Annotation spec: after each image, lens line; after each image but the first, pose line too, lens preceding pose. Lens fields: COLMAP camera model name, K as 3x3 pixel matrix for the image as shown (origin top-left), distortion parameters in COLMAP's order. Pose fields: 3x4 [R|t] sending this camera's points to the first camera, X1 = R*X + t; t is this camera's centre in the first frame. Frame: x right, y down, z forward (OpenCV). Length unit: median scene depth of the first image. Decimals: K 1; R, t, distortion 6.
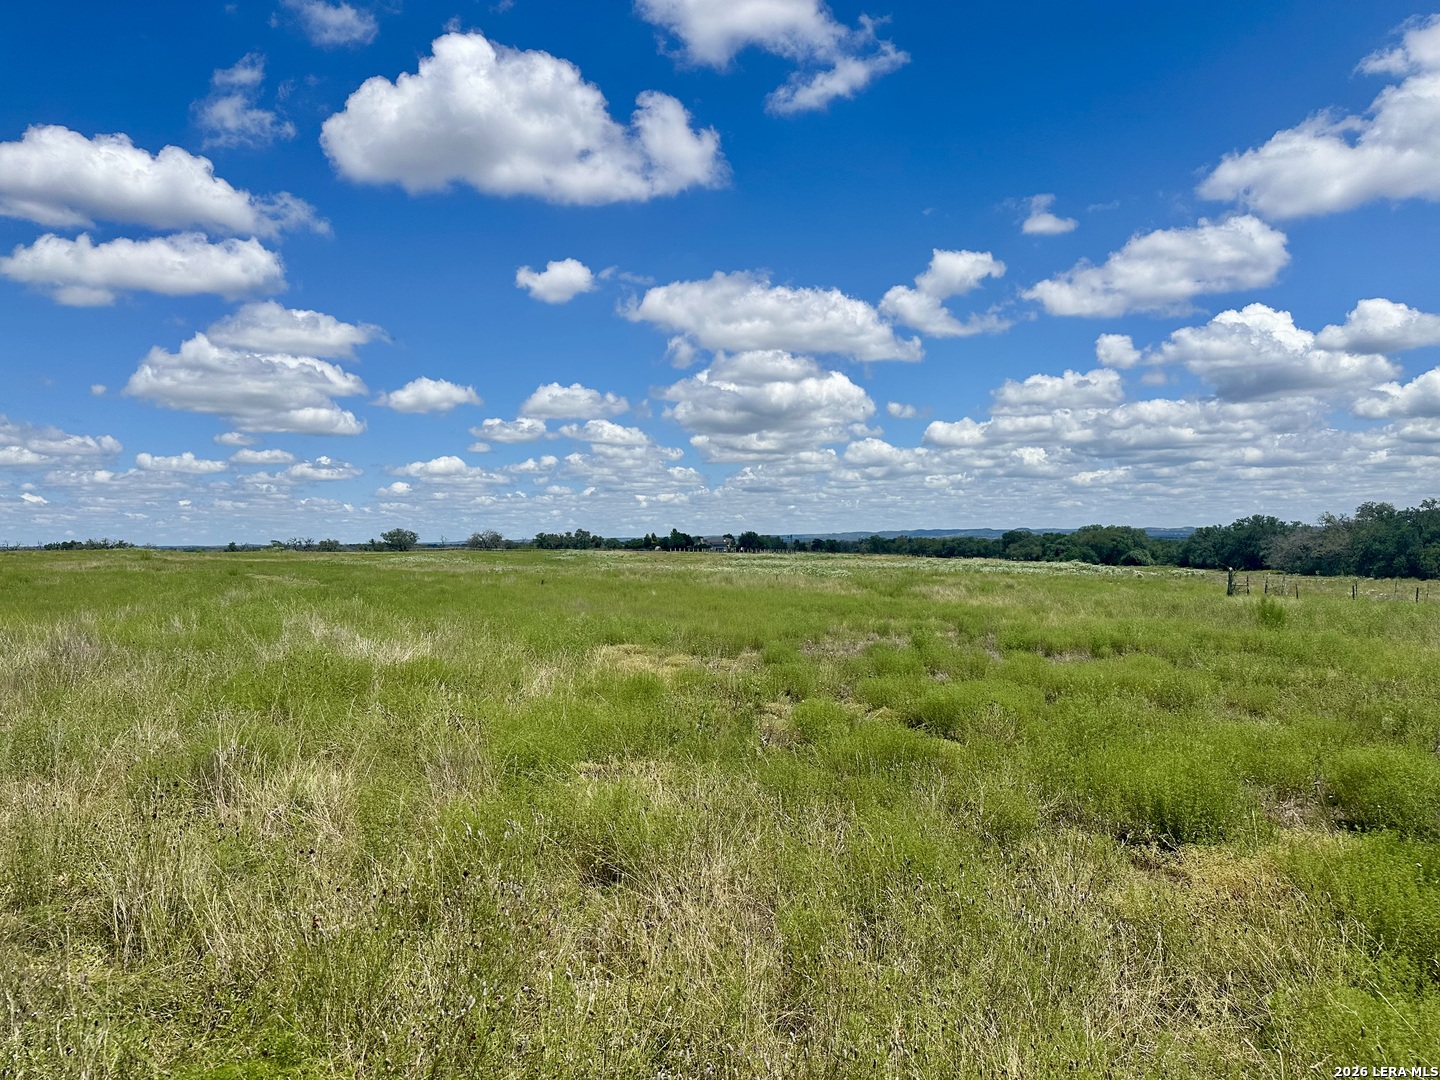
lens RADIAL K [[1009.1, 0, 722.9], [0, 1009.1, 546.9], [0, 0, 1]] dist [0.074349, -0.124522]
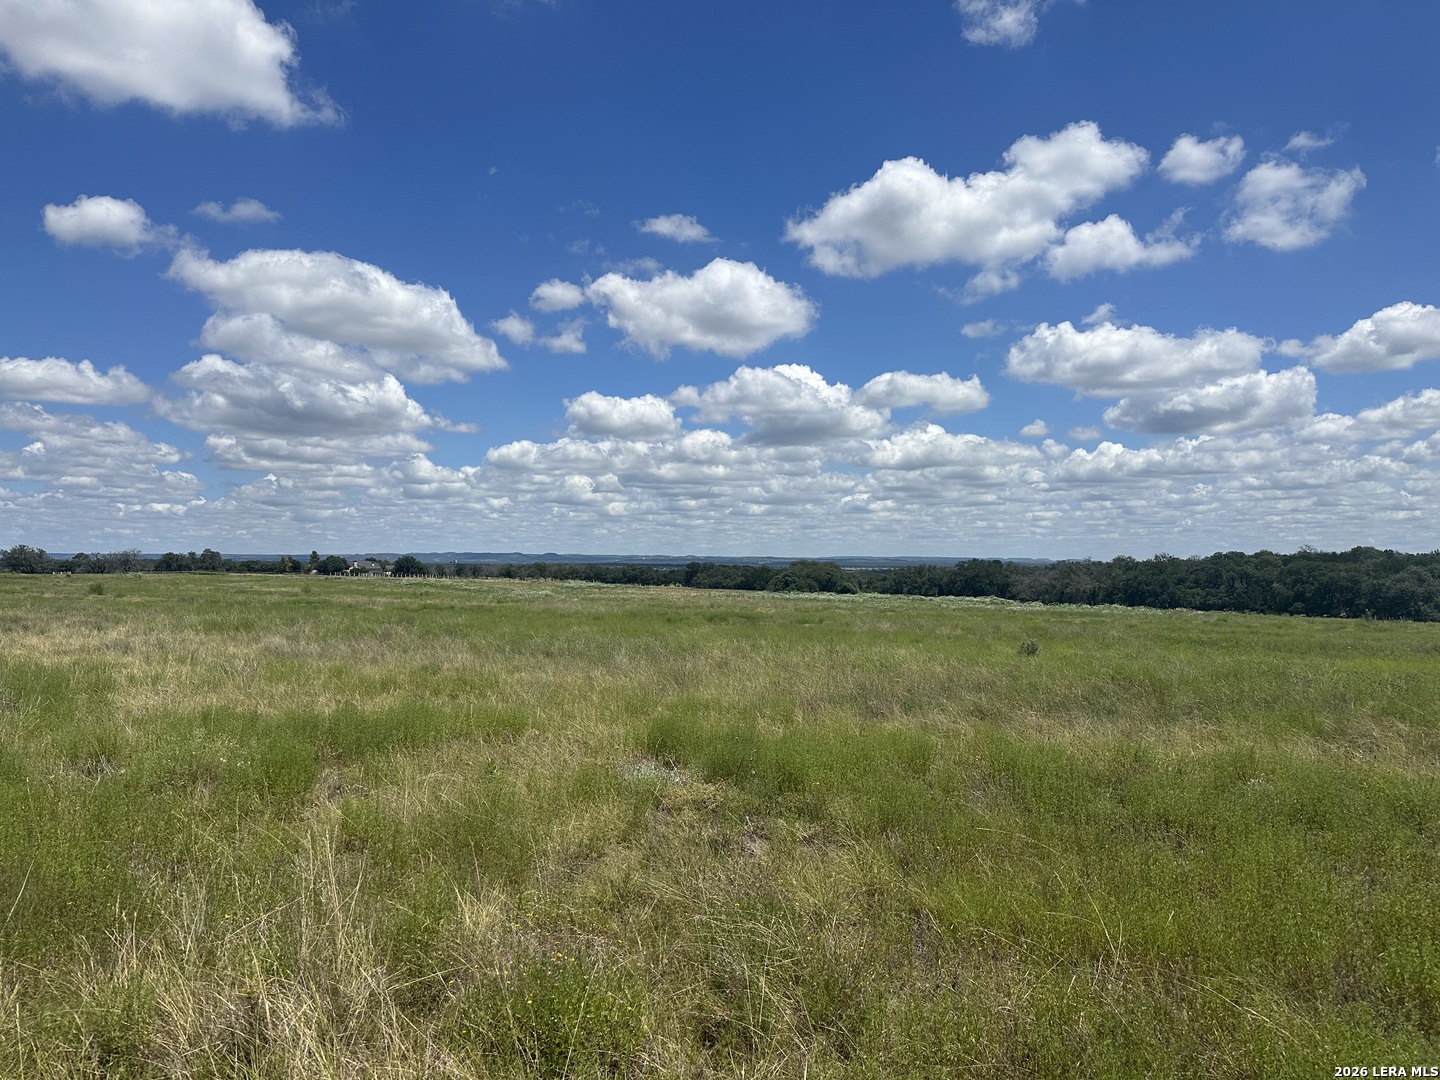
lens RADIAL K [[1009.1, 0, 701.8], [0, 1009.1, 549.5], [0, 0, 1]] dist [0.074349, -0.124522]
pose [[0.872006, 0.023032, 0.488954, -0.088073], [-0.013209, 0.999636, -0.023531, -0.001105], [-0.489318, 0.014061, 0.871992, 0.072038]]
